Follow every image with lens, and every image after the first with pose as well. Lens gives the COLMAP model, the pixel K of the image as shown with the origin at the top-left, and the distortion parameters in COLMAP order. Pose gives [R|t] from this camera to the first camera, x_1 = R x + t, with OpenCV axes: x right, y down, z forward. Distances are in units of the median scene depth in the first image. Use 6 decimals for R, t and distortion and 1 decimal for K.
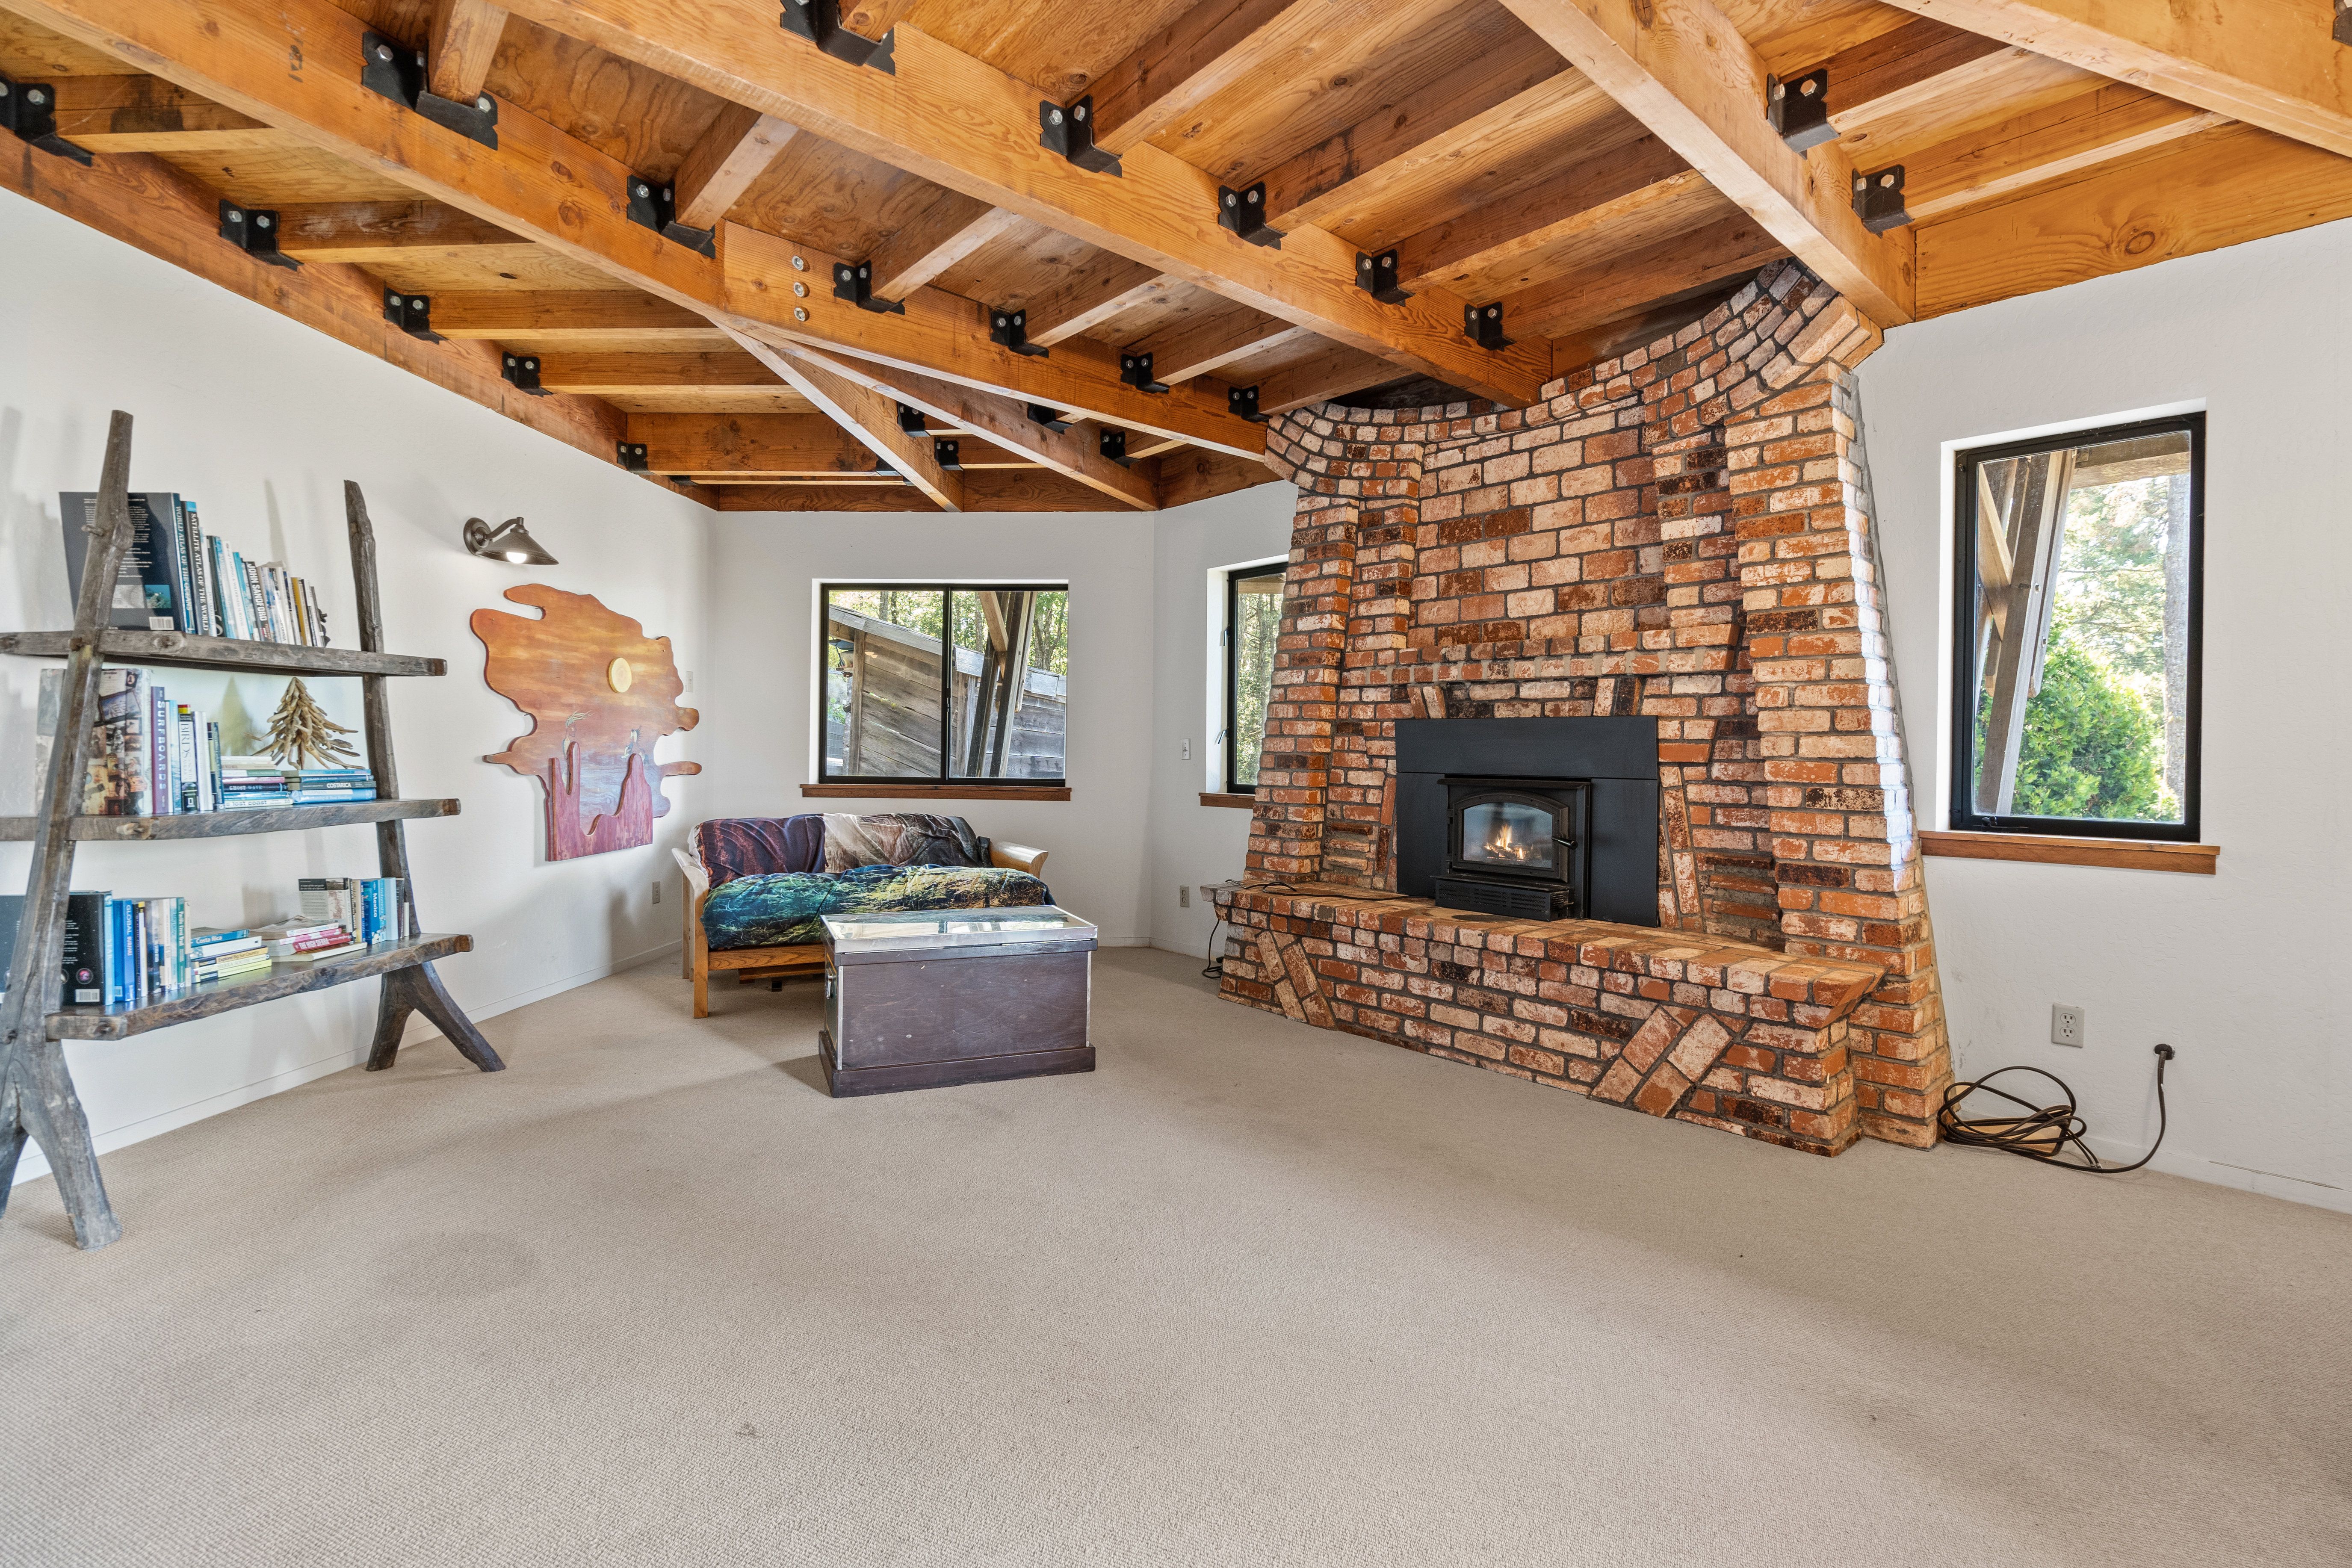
lens RADIAL K [[1078.1, 0, 1187.3], [0, 1078.1, 748.4], [0, 0, 1]] dist [-0.002767, 0.001520]
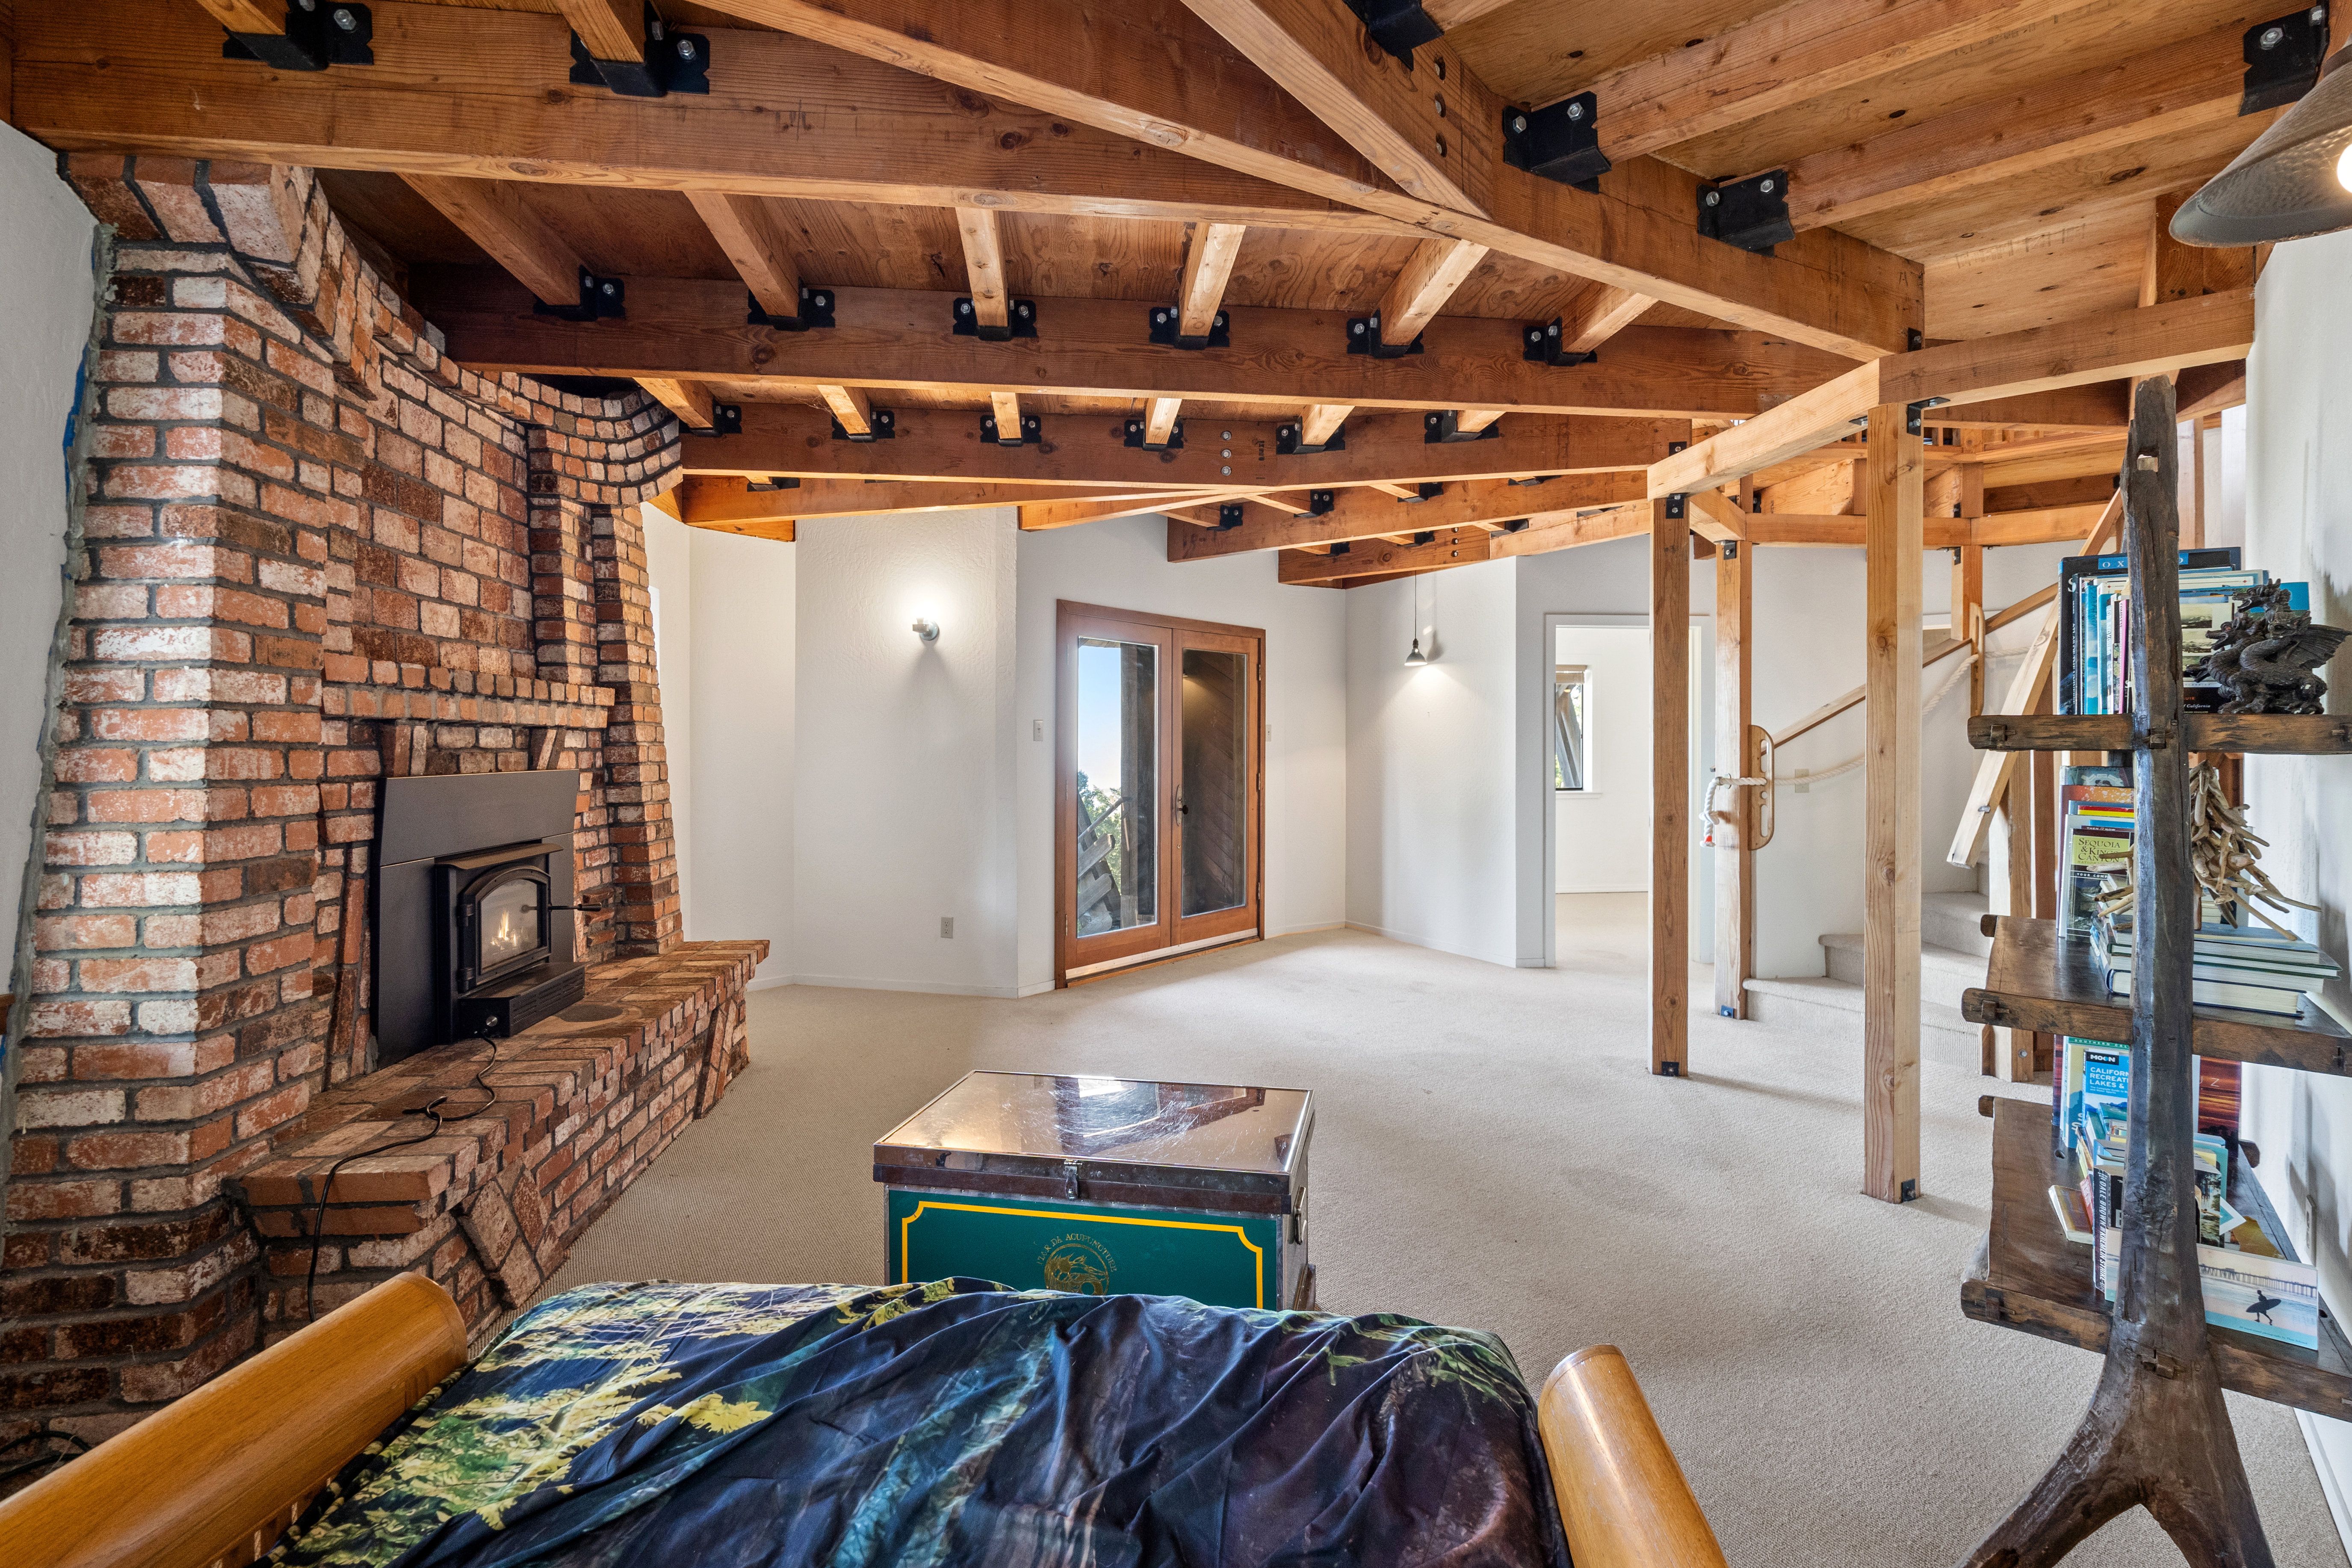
lens RADIAL K [[1078.1, 0, 1184.4], [0, 1078.1, 768.2], [0, 0, 1]] dist [-0.002767, 0.001520]
pose [[-0.817000, -0.019041, 0.576323, -0.482706], [-0.002261, 0.999553, 0.029819, -0.048195], [-0.576633, 0.023060, -0.816678, 1.166902]]
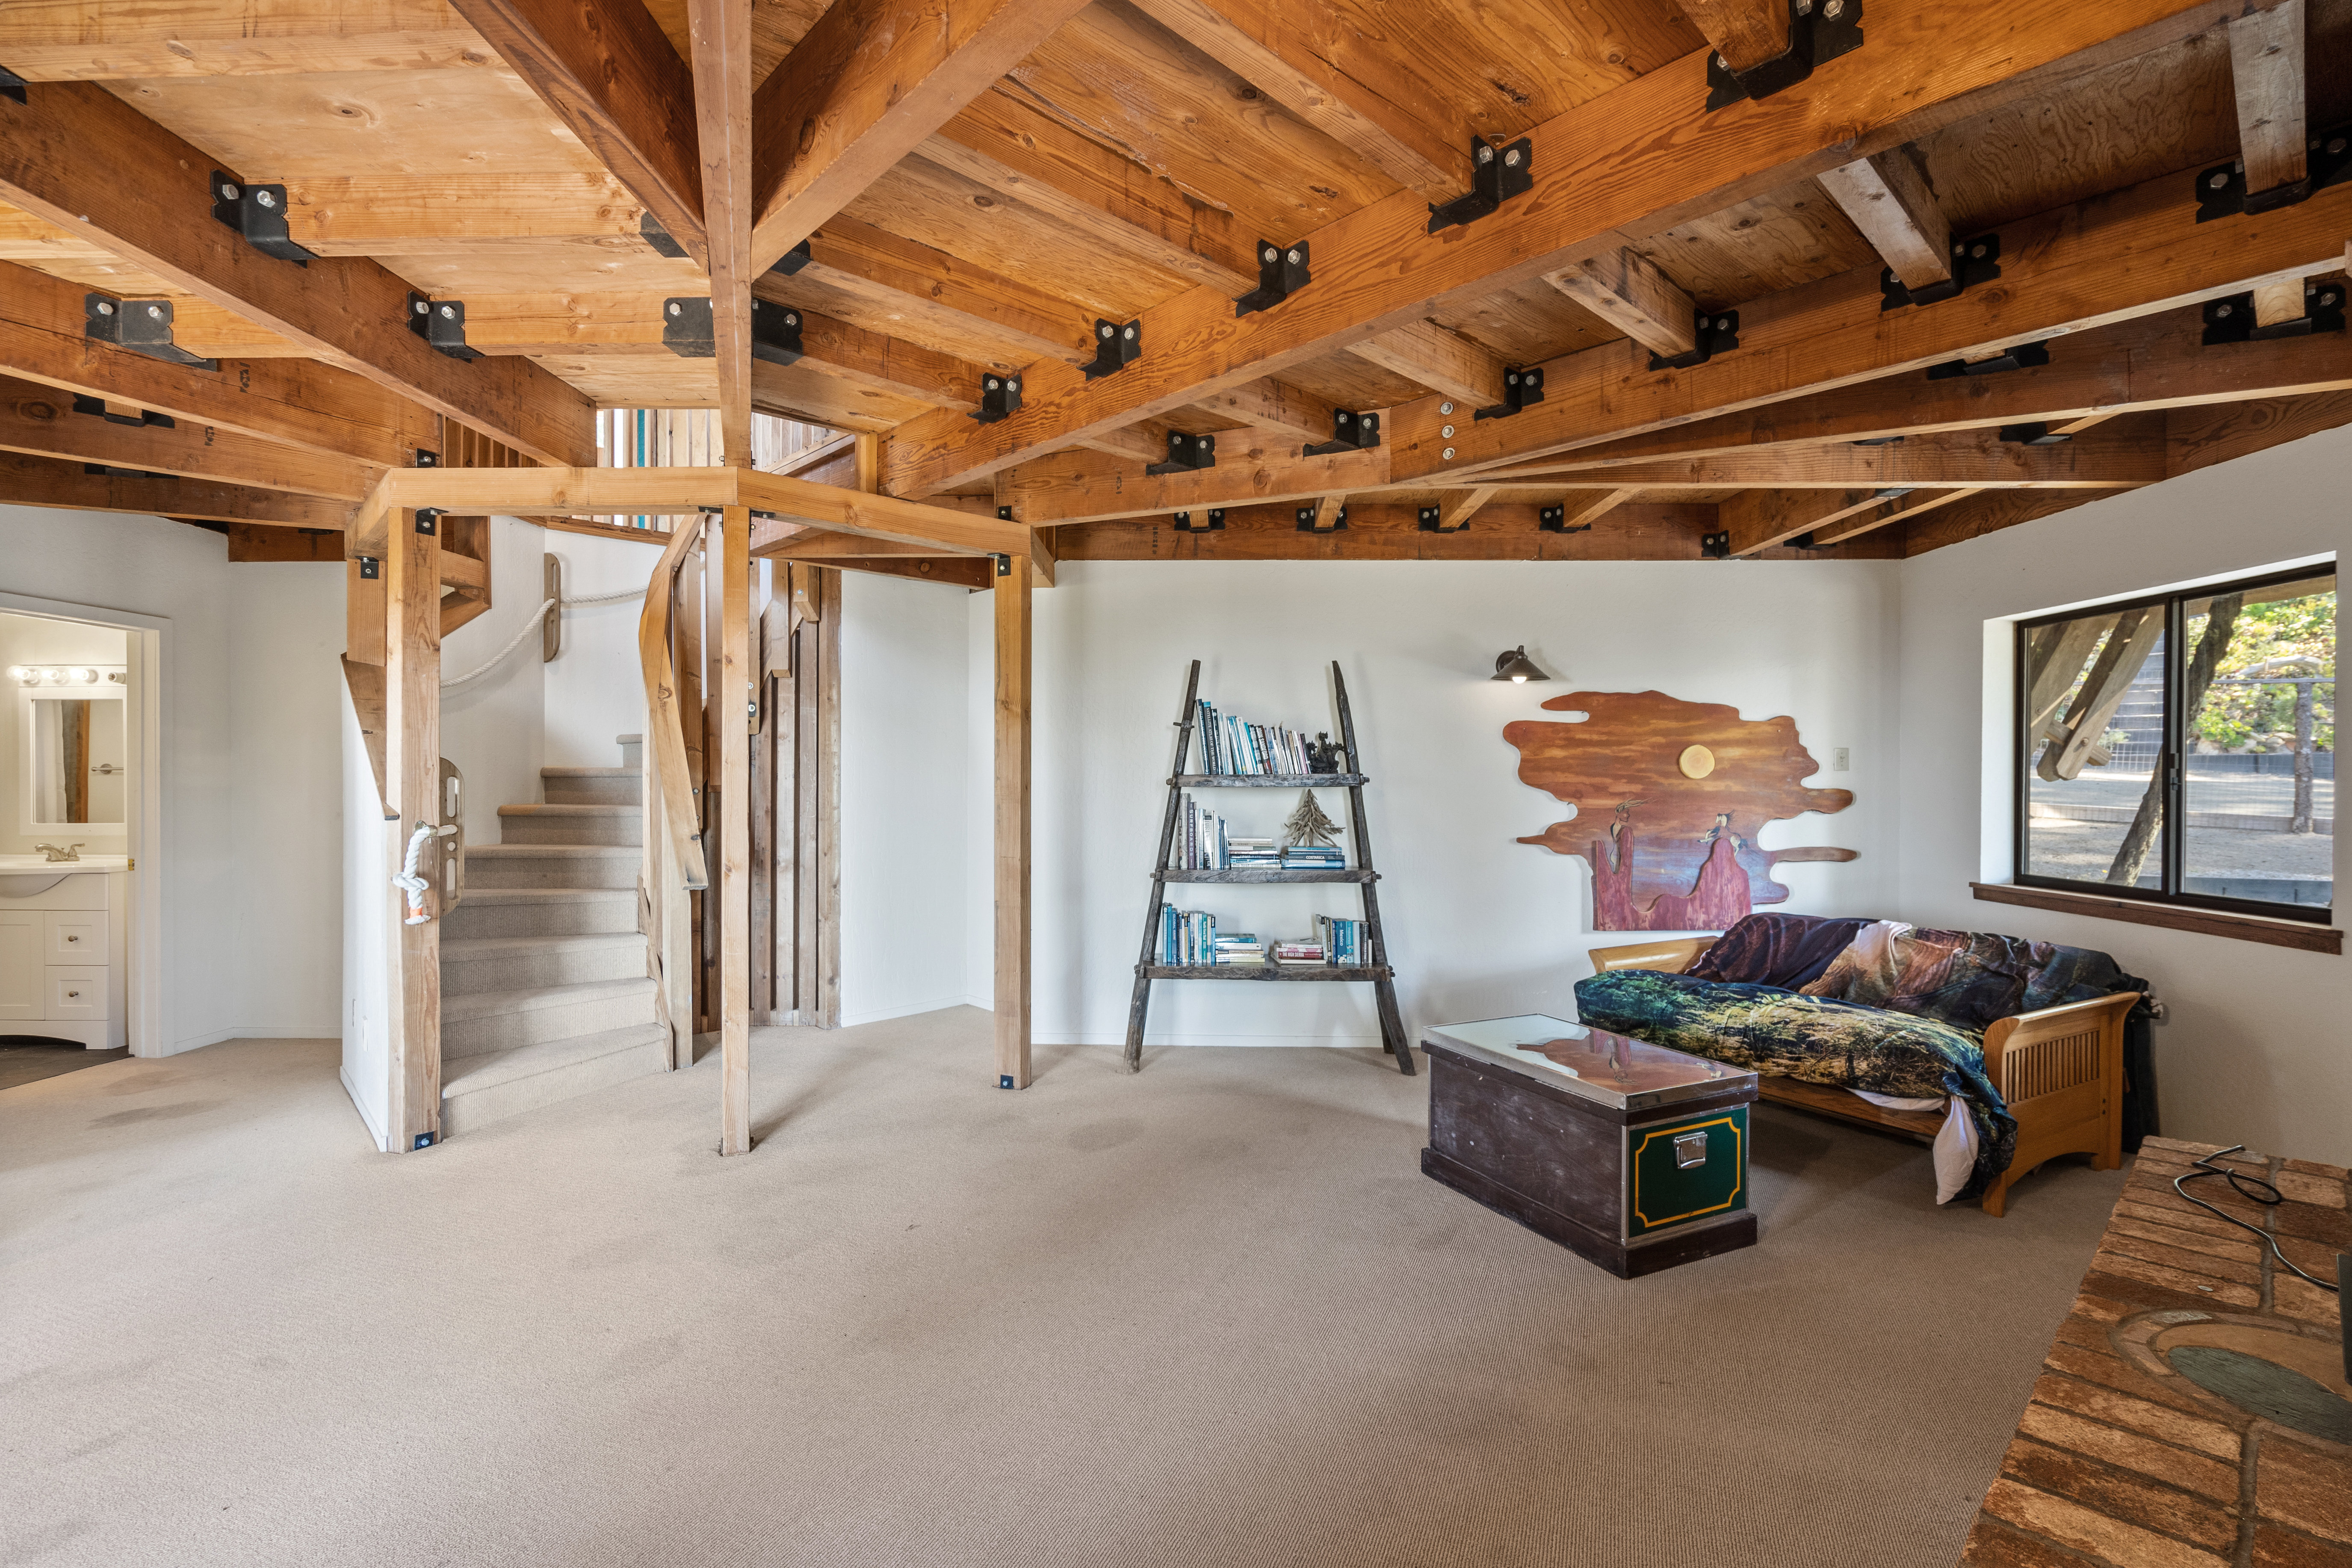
lens RADIAL K [[1078.1, 0, 1172.9], [0, 1078.1, 787.1], [0, 0, 1]] dist [-0.002767, 0.001520]
pose [[0.038624, -0.002254, -0.999251, 0.527546], [-0.002206, 0.999995, -0.002341, -0.043428], [0.999251, 0.002295, 0.038619, 0.492268]]
